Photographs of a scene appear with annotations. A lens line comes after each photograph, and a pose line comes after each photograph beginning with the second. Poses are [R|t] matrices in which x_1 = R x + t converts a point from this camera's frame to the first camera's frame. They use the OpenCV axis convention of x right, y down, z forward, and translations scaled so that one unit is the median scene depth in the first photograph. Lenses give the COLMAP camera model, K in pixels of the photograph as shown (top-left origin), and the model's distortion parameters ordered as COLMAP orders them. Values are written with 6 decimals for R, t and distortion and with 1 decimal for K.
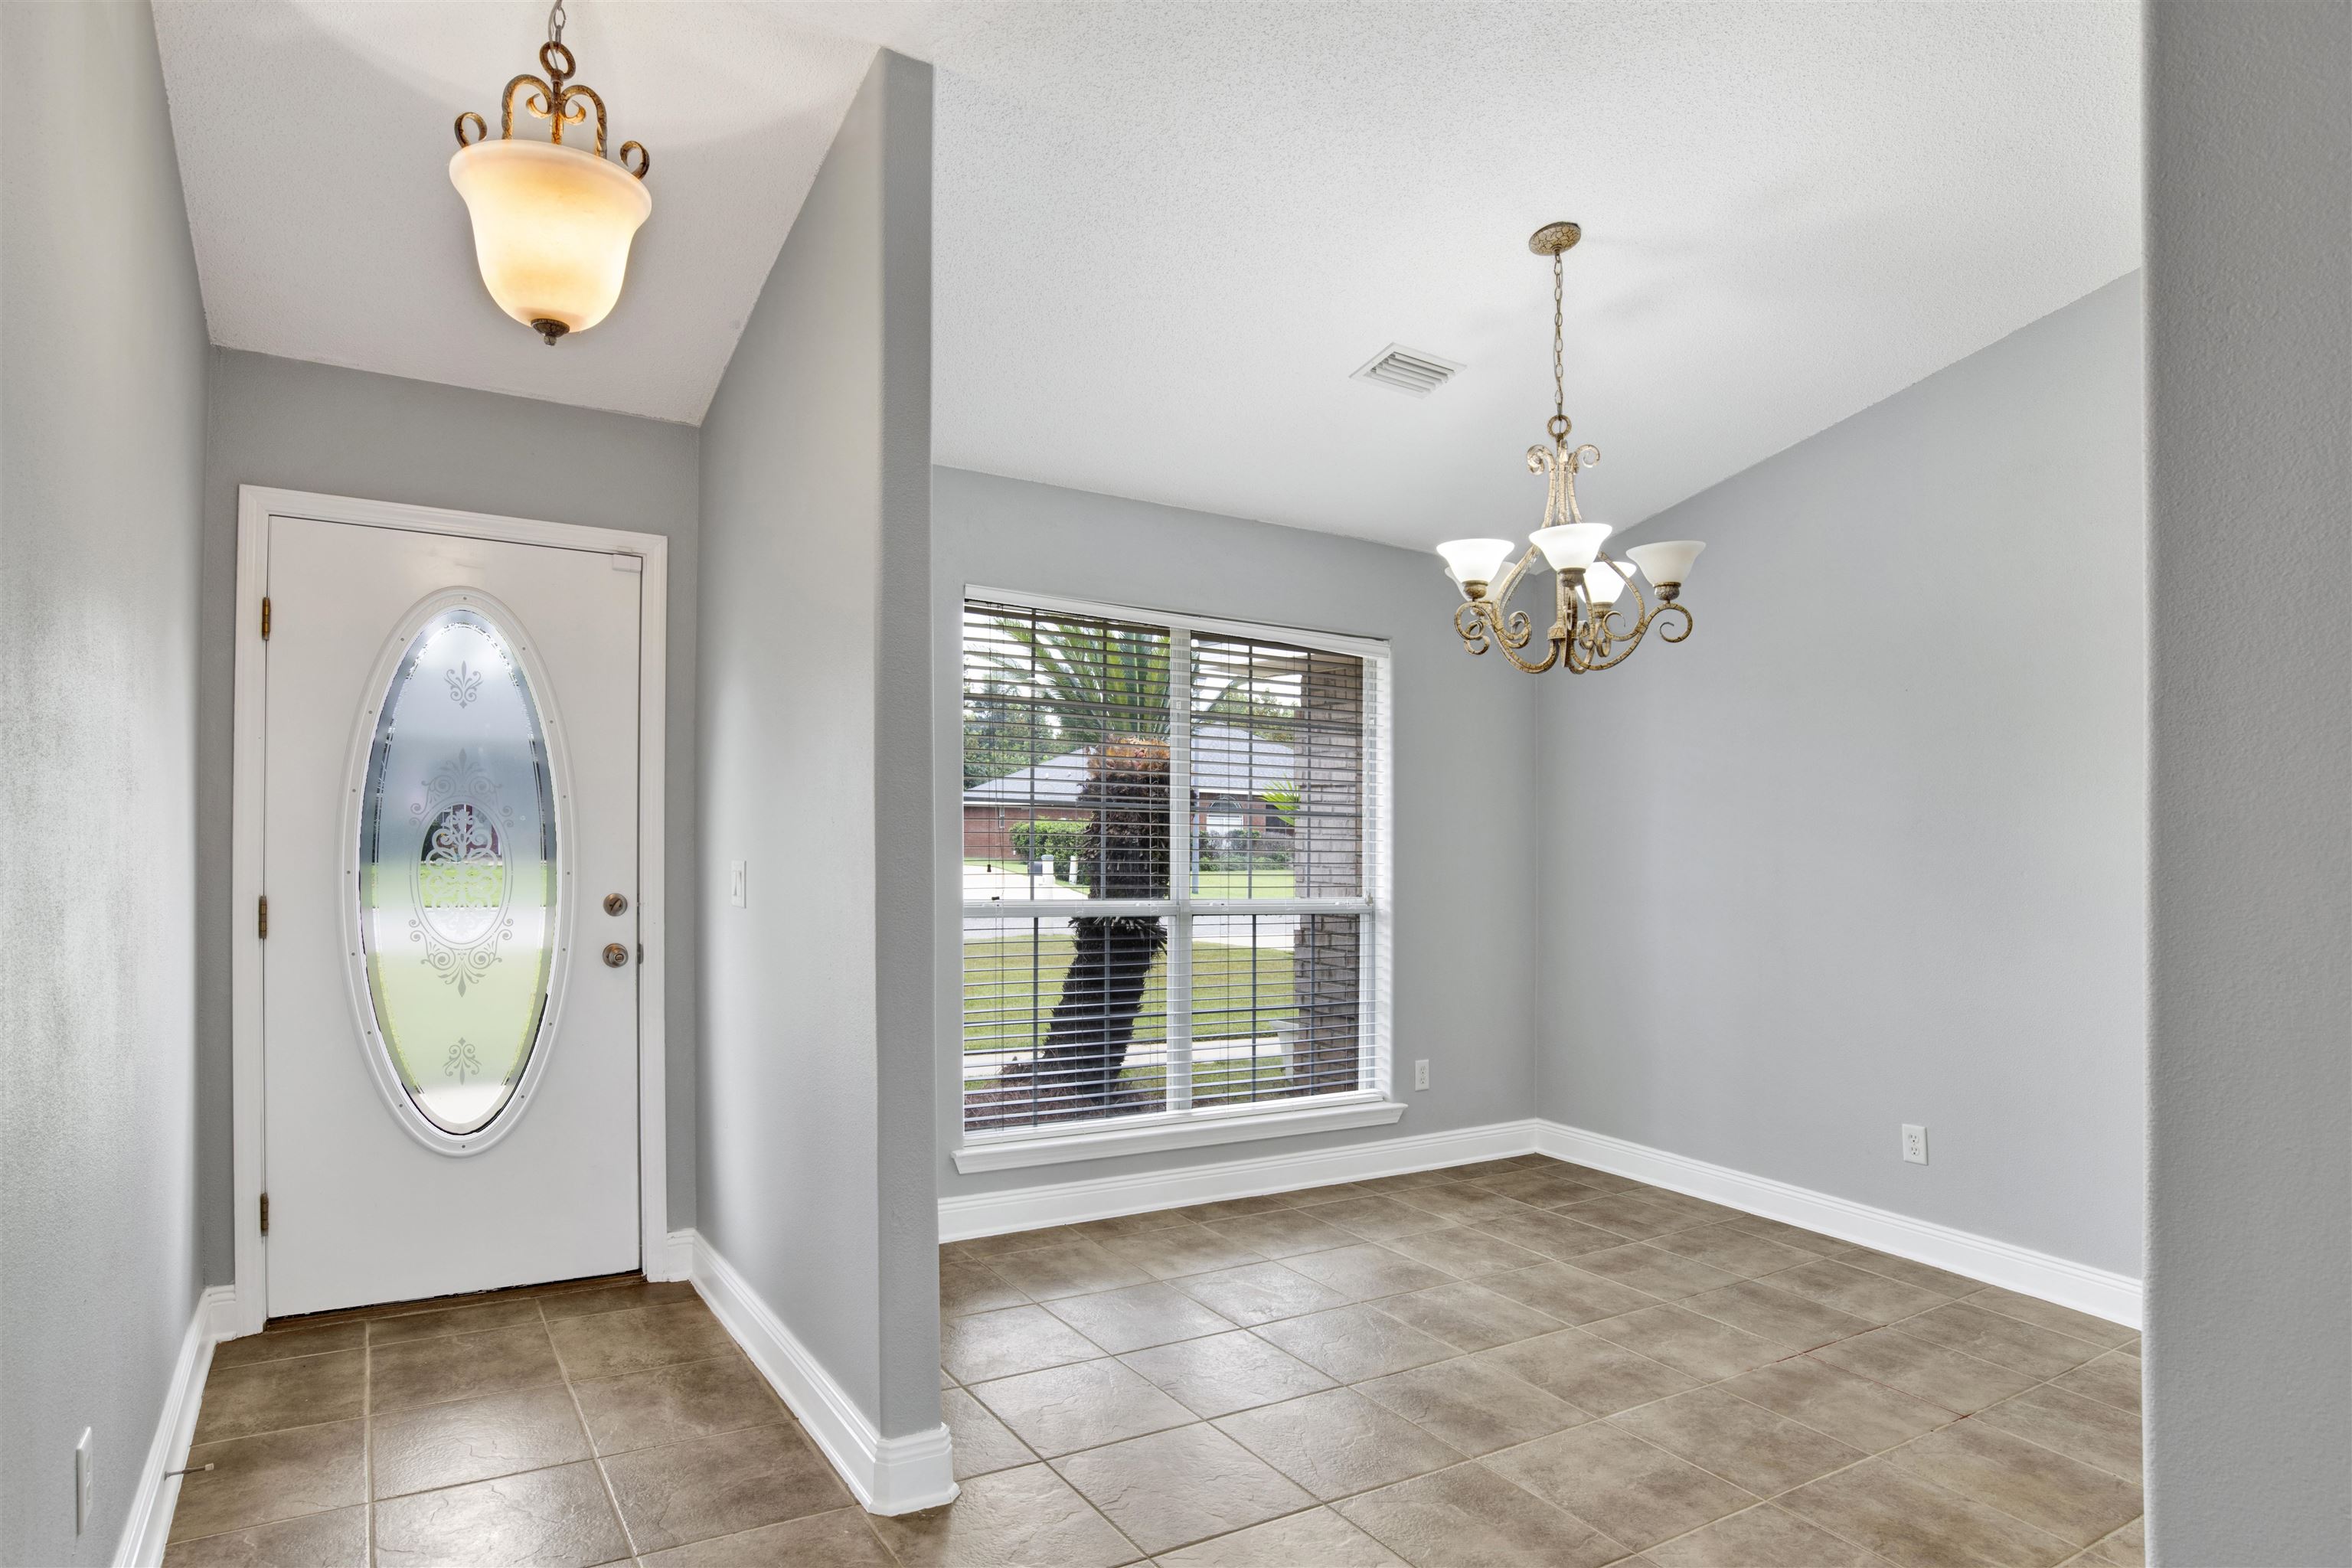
lens RADIAL K [[1263.9, 0, 1176.0], [0, 1263.9, 784.0], [0, 0, 1]] dist [-0.156135, 0.001042]
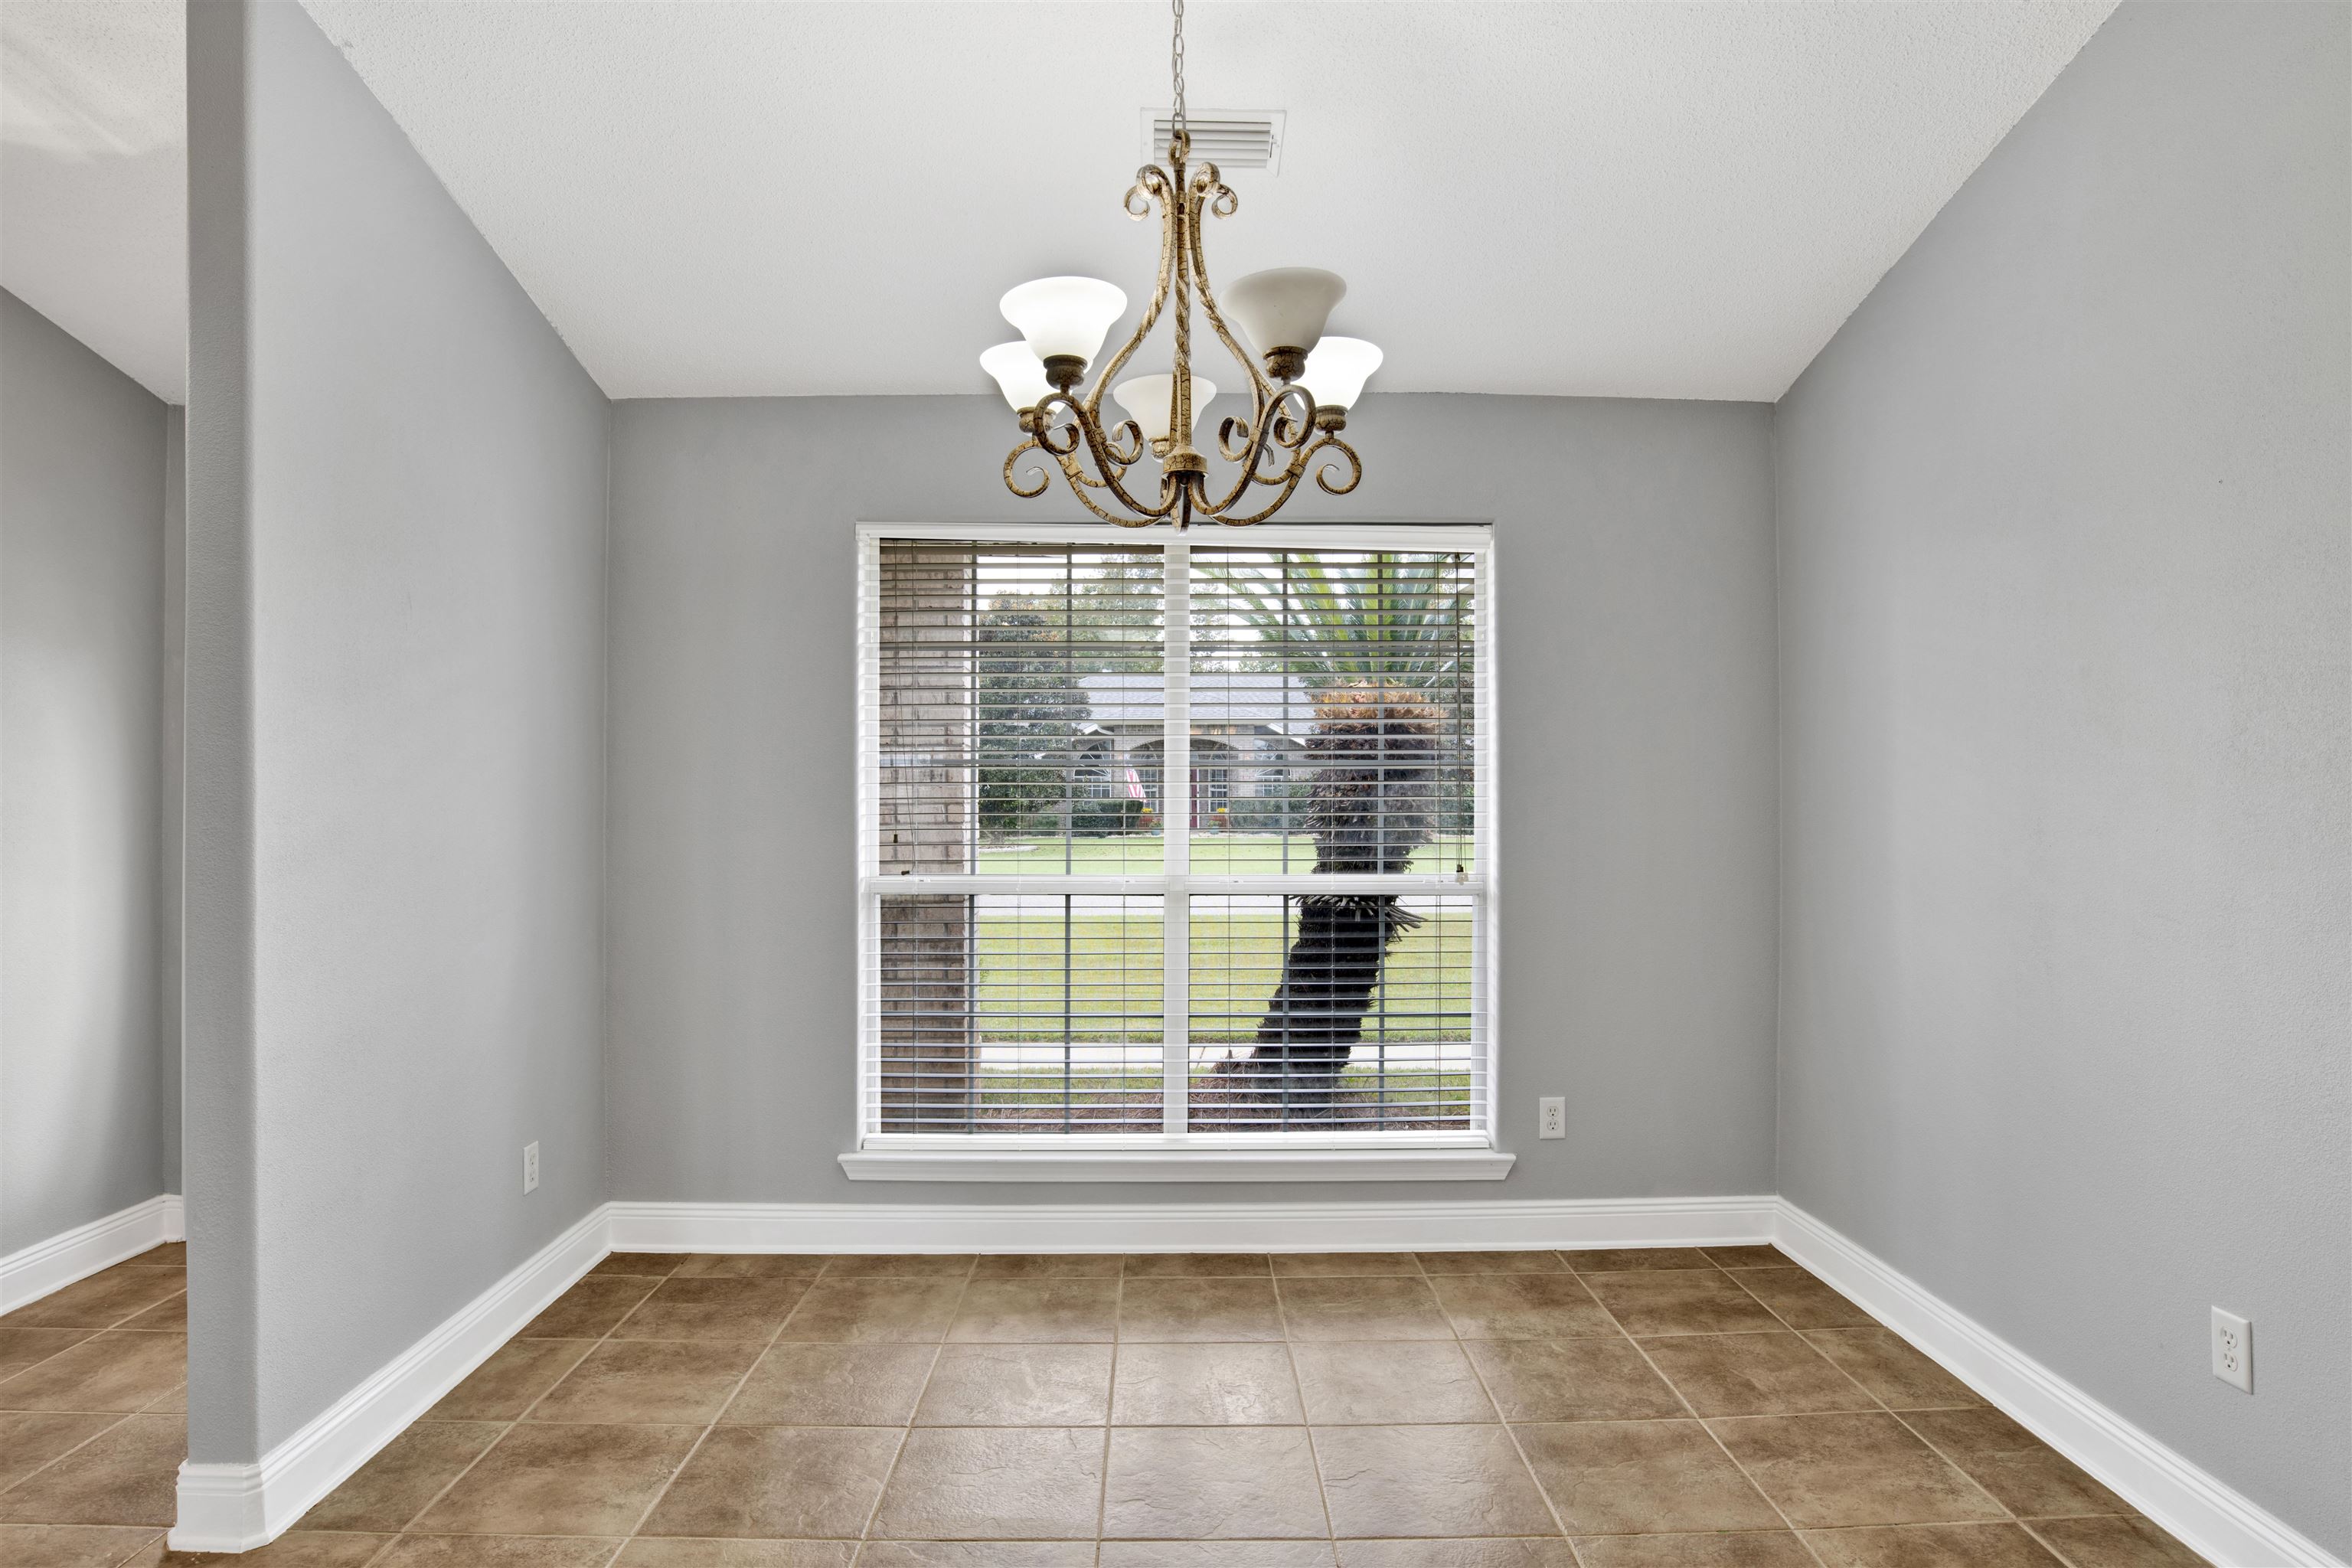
lens RADIAL K [[1340.4, 0, 1176.0], [0, 1340.4, 784.0], [0, 0, 1]] dist [-0.110080, 0.012267]
pose [[0.864498, -0.031889, -0.501624, 0.437459], [0.044953, 0.998891, 0.013972, 0.020635], [0.500622, -0.034628, 0.864973, 0.254871]]
